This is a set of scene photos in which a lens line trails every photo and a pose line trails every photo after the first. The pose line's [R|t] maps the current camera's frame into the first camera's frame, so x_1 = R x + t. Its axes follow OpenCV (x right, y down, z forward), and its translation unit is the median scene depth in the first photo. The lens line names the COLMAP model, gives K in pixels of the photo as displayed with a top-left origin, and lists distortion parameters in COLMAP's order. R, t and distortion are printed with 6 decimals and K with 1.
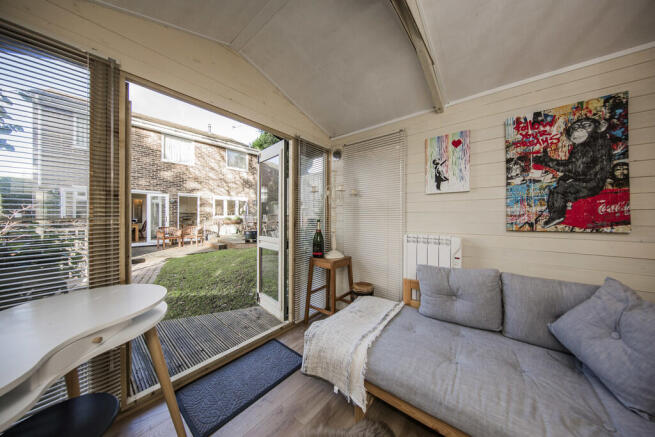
lens RADIAL K [[207.7, 0, 325.4], [0, 207.7, 216.7], [0, 0, 1]] dist [0.000044, 0.000012]
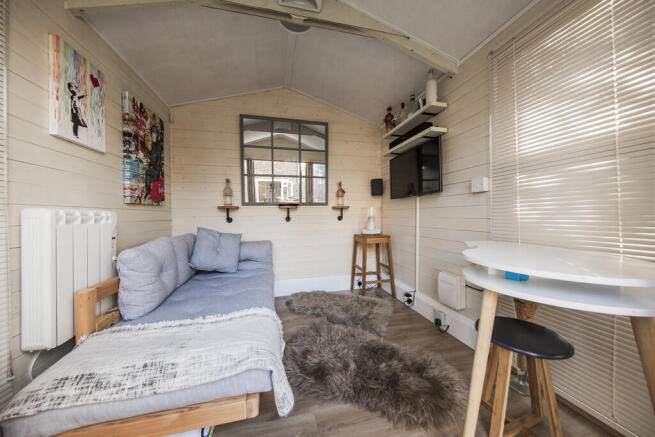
lens RADIAL K [[207.7, 0, 327.9], [0, 207.7, 215.6], [0, 0, 1]] dist [0.000044, 0.000012]
pose [[-0.787422, 0.004209, 0.616399, -0.217438], [0.007385, 0.999969, 0.002605, 0.056600], [-0.616369, 0.006603, -0.787429, 0.520385]]
